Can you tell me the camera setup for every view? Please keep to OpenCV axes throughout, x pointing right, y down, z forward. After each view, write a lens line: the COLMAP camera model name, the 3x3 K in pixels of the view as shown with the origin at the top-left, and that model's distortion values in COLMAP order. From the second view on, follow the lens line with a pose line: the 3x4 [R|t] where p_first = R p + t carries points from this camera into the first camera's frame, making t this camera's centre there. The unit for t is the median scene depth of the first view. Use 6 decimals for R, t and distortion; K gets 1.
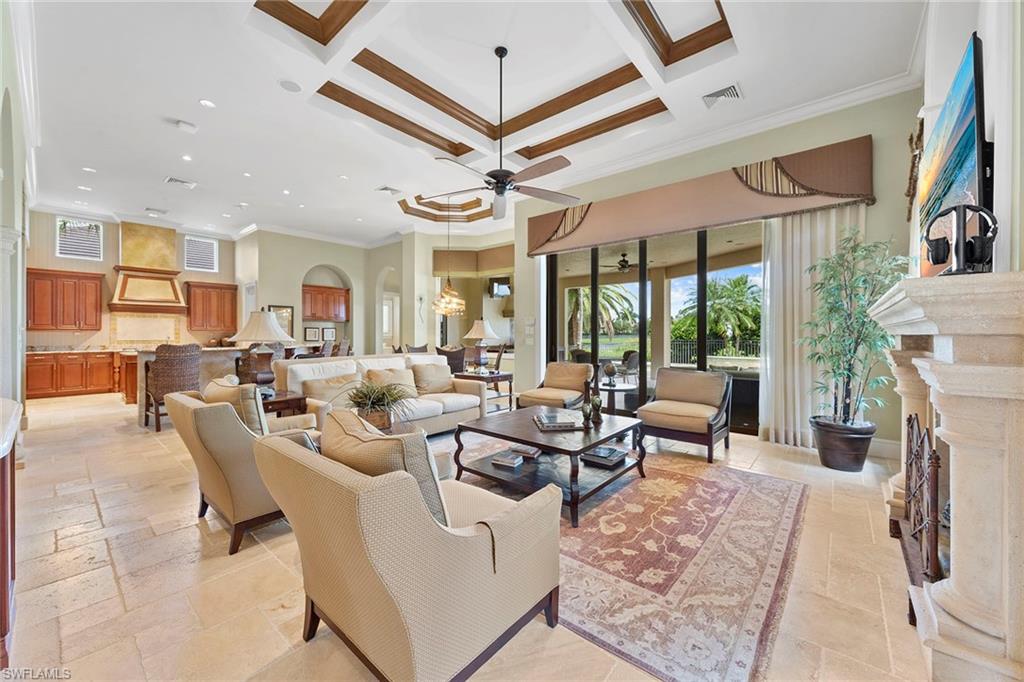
lens RADIAL K [[387.8, 0, 511.2], [0, 387.8, 337.1], [0, 0, 1]] dist [0.002851, 0.000137]
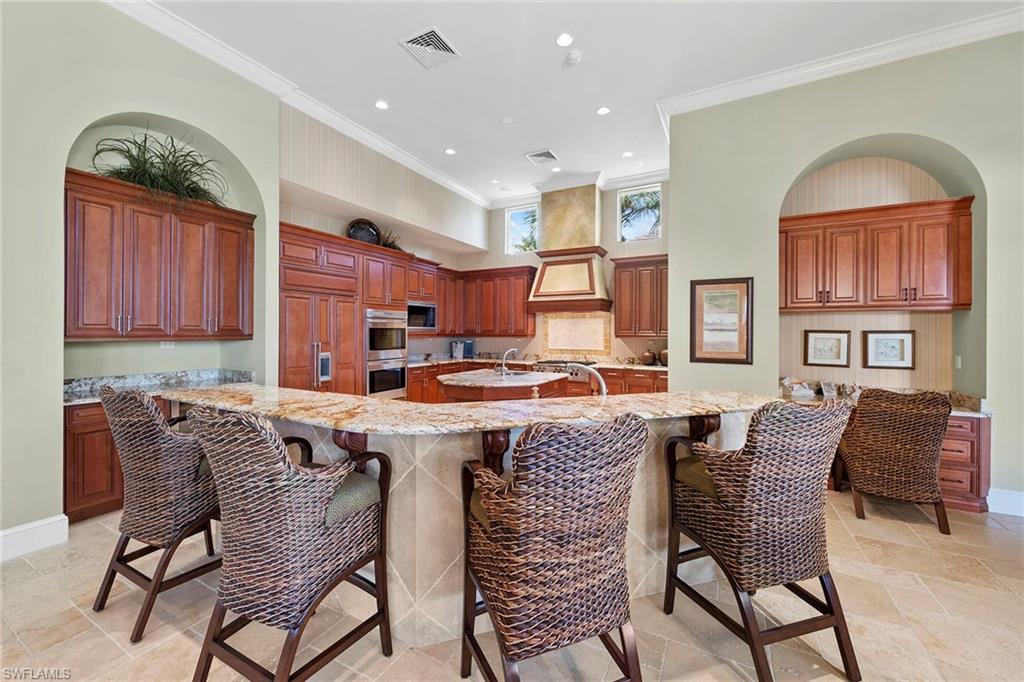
lens RADIAL K [[397.0, 0, 507.0], [0, 397.0, 332.9], [0, 0, 1]] dist [0.001158, -0.000030]
pose [[0.205666, 0.000869, -0.978622, -0.258653], [-0.010188, 0.999947, -0.001253, -0.022969], [0.978569, 0.010228, 0.205665, 0.789686]]
